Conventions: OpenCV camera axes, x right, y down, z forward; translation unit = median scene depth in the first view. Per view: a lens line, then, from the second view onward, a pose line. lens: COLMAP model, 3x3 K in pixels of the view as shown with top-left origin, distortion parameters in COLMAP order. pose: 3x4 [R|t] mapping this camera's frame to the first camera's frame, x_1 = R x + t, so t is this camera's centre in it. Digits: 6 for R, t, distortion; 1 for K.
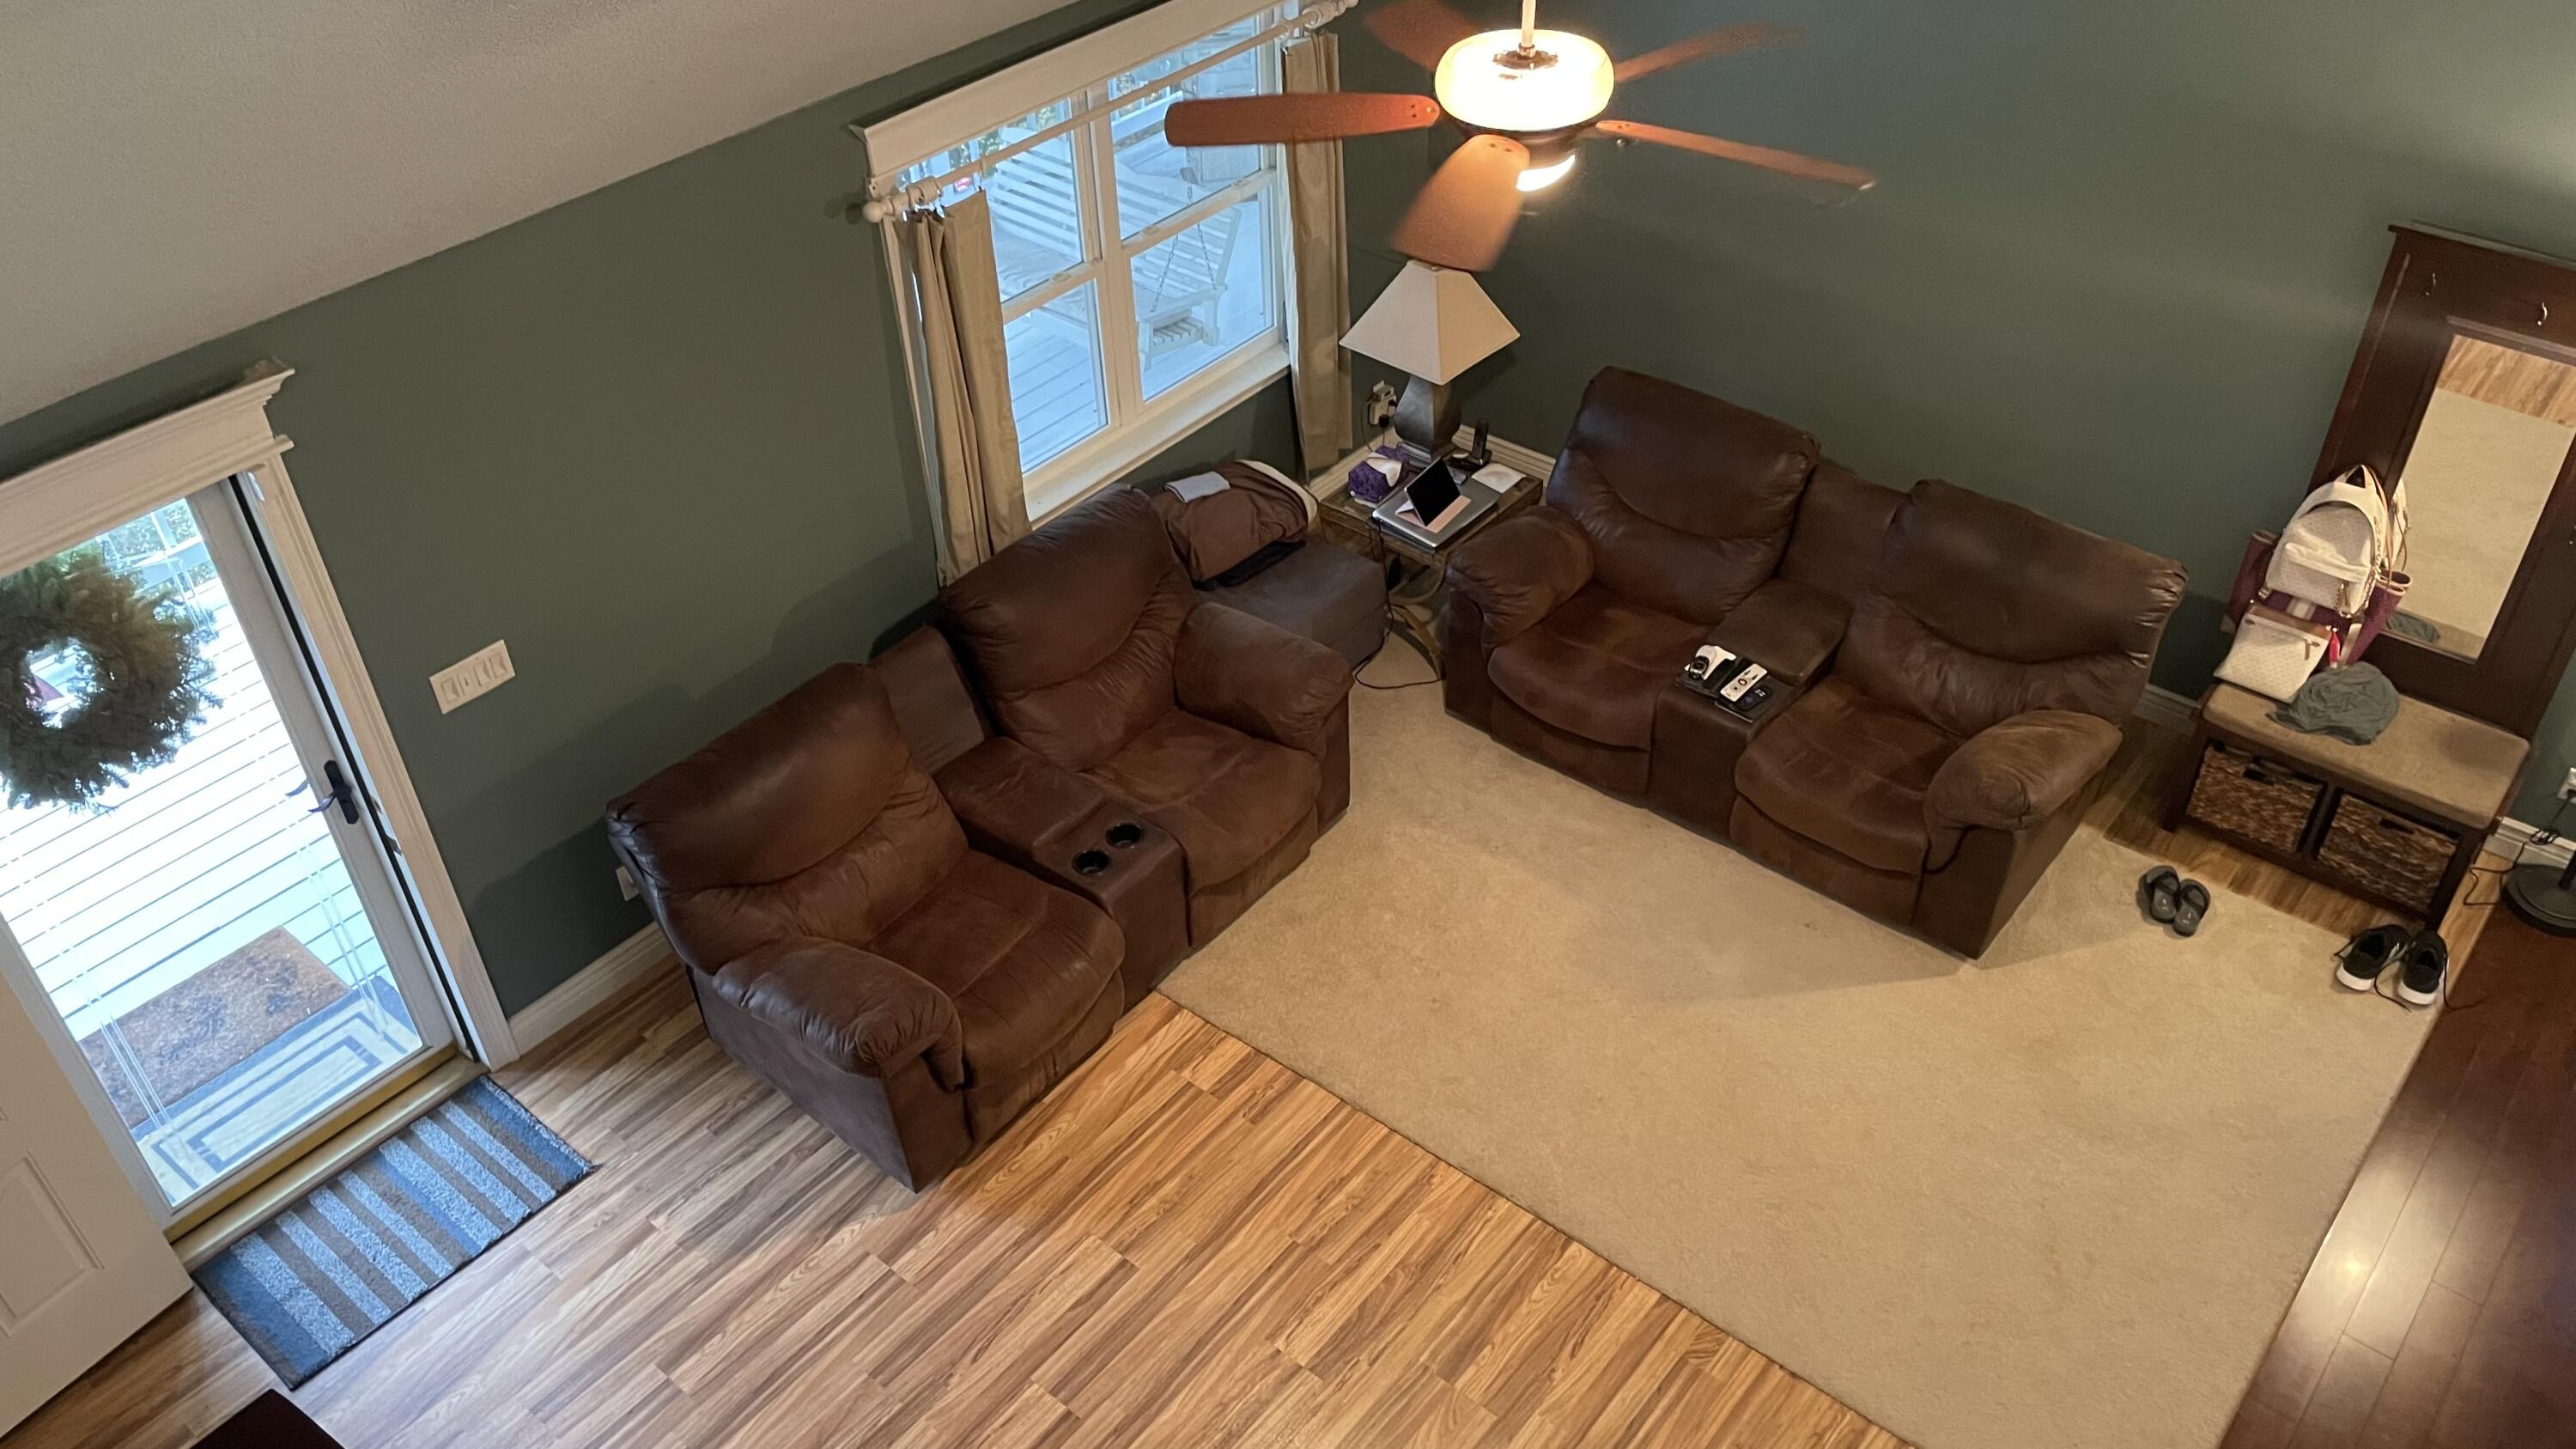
lens RADIAL K [[1963.5, 0, 1281.5], [0, 1963.5, 712.9], [0, 0, 1]] dist [0.016469, 0.002004]
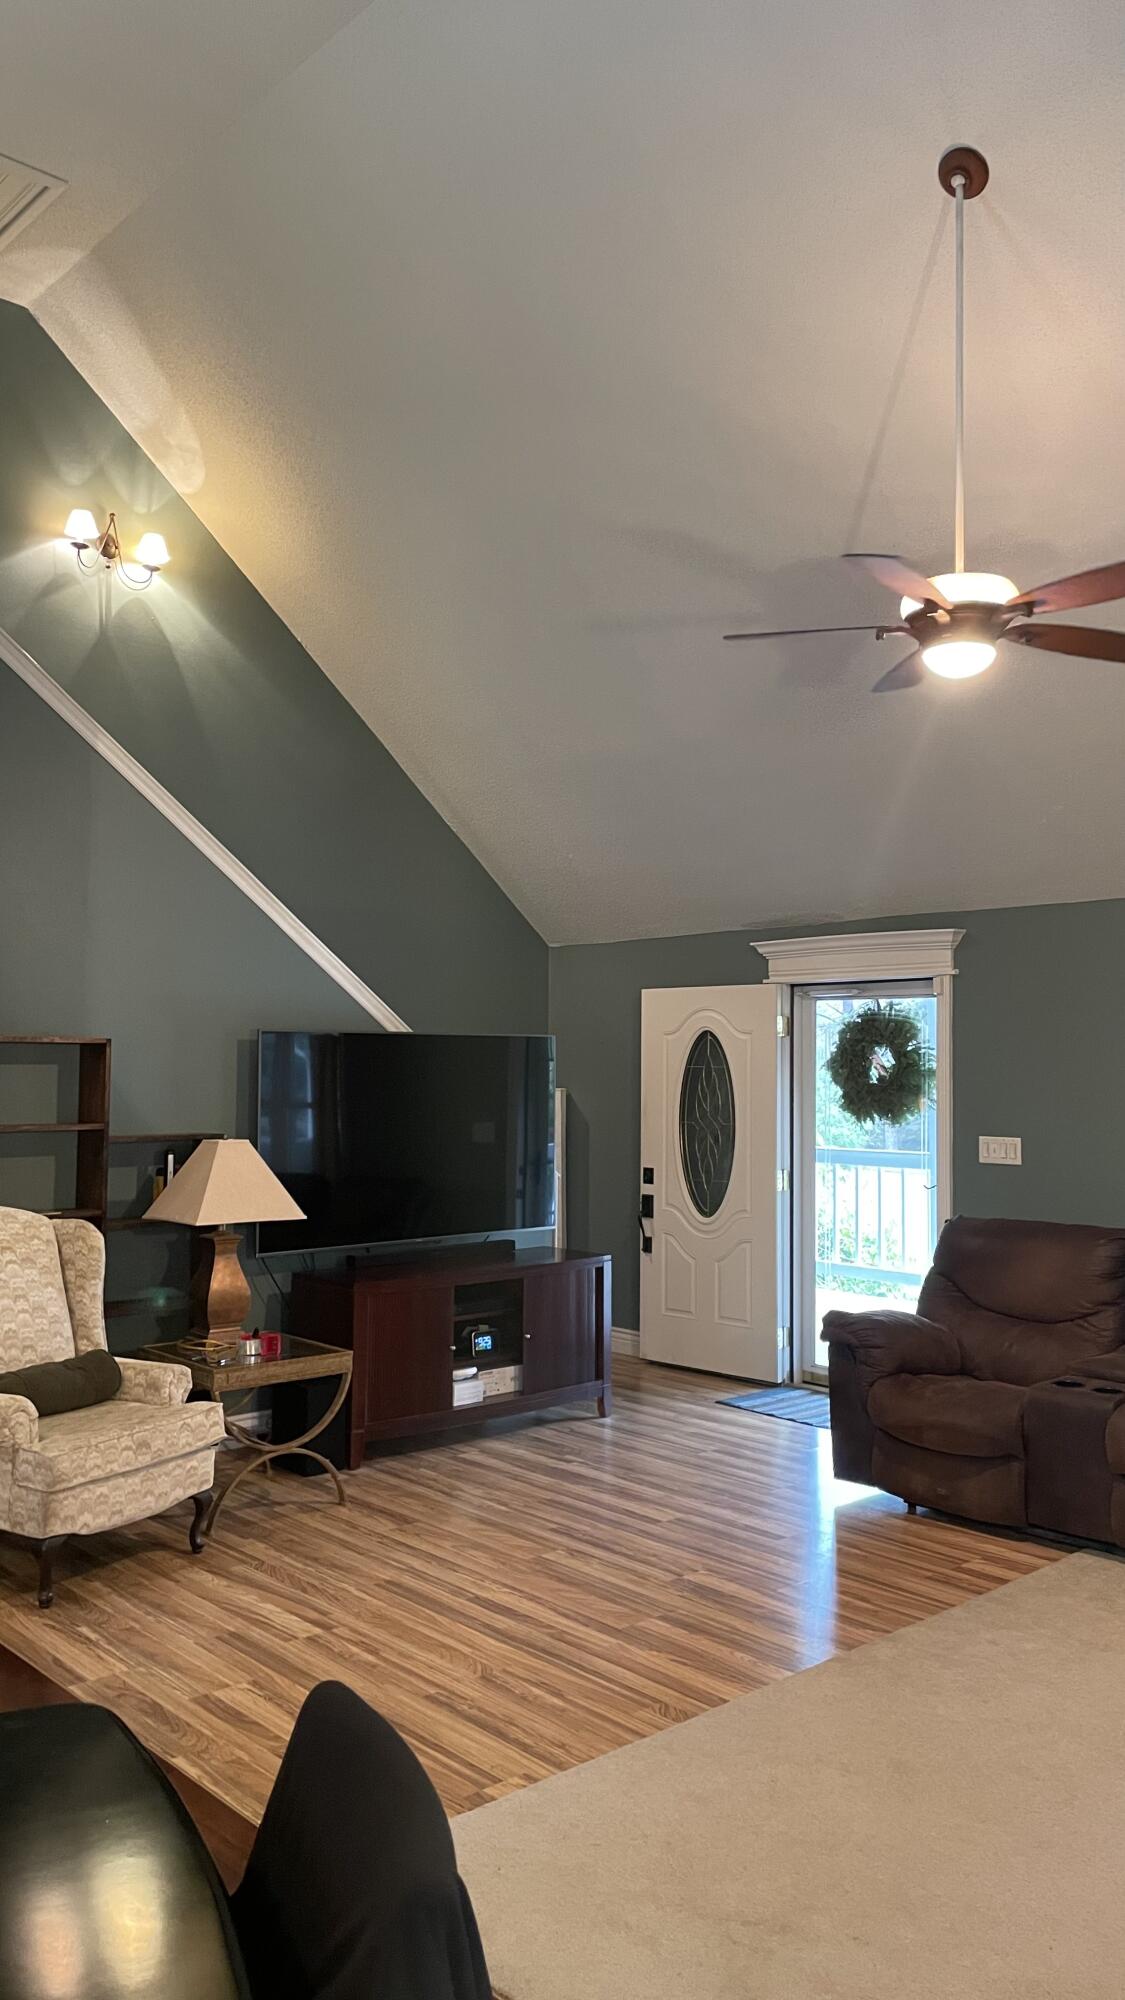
lens RADIAL K [[1524.2, 0, 555.4], [0, 1524.2, 1001.1], [0, 0, 1]] dist [0.016469, 0.002004]
pose [[-0.145206, -0.006700, -0.989379, 1.013345], [-0.618901, 0.780797, 0.085545, 0.006036], [0.771931, 0.624749, -0.117523, 0.825185]]
